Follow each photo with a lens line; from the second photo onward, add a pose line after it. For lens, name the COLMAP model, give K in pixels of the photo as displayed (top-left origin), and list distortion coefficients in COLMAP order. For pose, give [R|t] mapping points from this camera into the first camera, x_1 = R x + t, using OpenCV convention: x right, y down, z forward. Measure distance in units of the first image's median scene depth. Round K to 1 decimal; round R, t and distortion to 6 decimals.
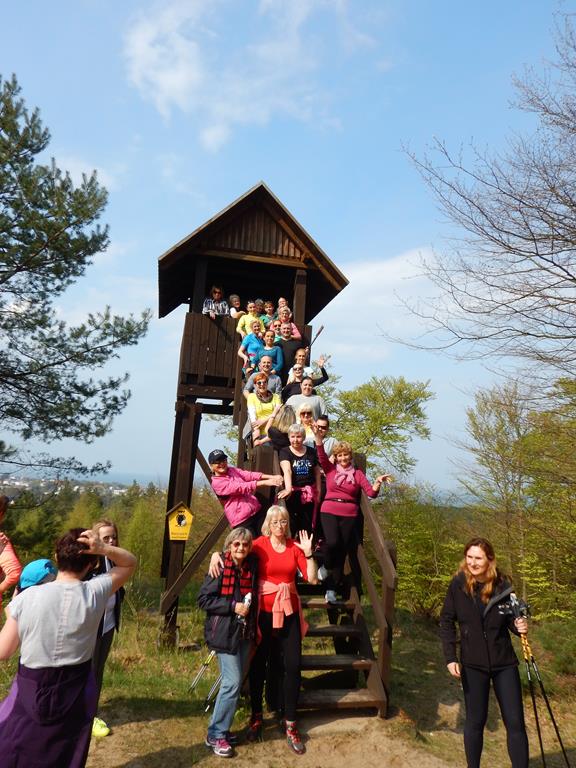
lens RADIAL K [[541.6, 0, 294.4], [0, 541.6, 380.5], [0, 0, 1]] dist [-0.005566, -0.003430]
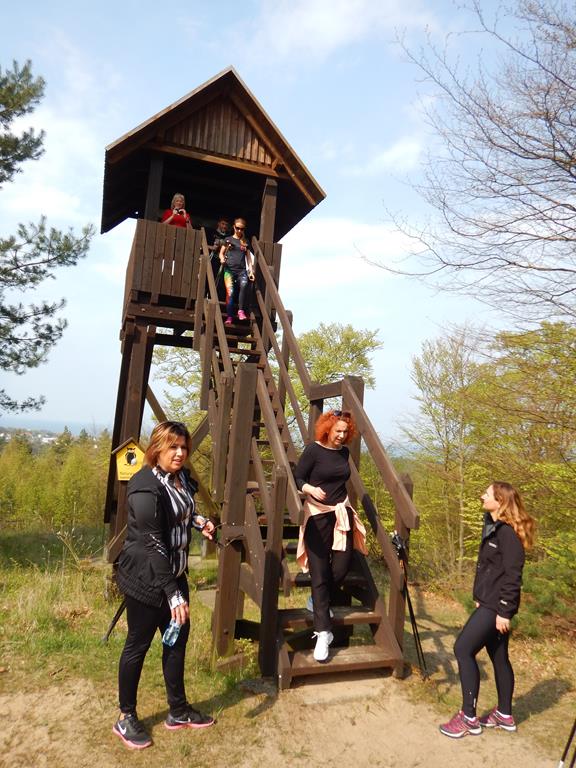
lens RADIAL K [[541.6, 0, 285.3], [0, 541.6, 382.8], [0, 0, 1]] dist [-0.005566, -0.003430]
pose [[0.994519, 0.022426, 0.102124, -0.047330], [-0.031664, 0.995460, 0.089755, 0.043826], [-0.099647, -0.092497, 0.990714, 0.102550]]
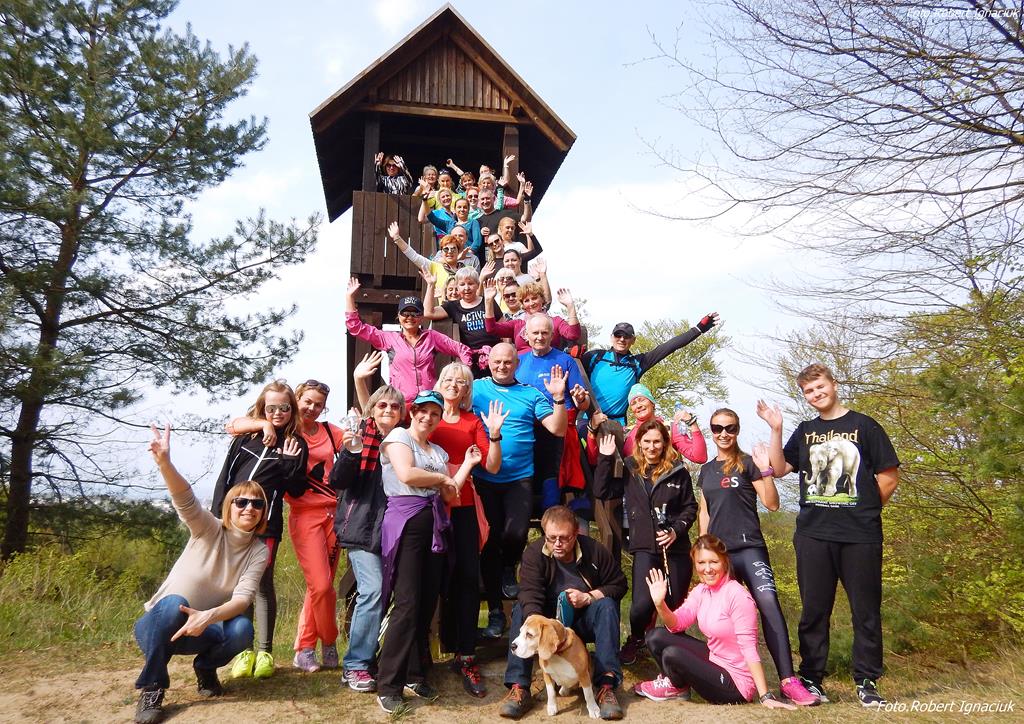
lens RADIAL K [[722.0, 0, 508.2], [0, 722.0, 370.8], [0, 0, 1]] dist [-0.002178, -0.008816]
pose [[0.996566, -0.056376, -0.060642, 0.049122], [0.057385, 0.998239, 0.015028, 0.105315], [0.059688, -0.018456, 0.998046, 0.036270]]
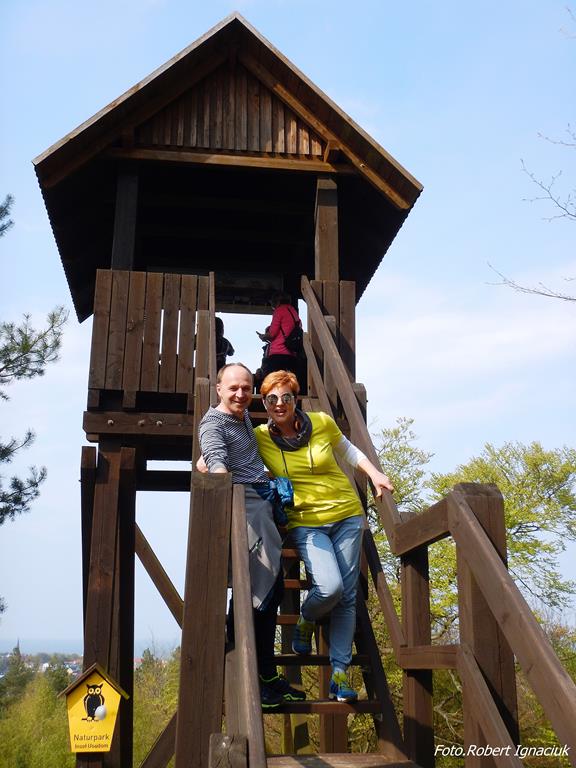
lens RADIAL K [[812.0, 0, 289.2], [0, 812.0, 380.4], [0, 0, 1]] dist [-0.011674, 0.000000]
pose [[0.993573, -0.078129, -0.081906, 0.025802], [0.067015, 0.989165, -0.130621, 0.077545], [0.091224, 0.124292, 0.988043, 0.274979]]
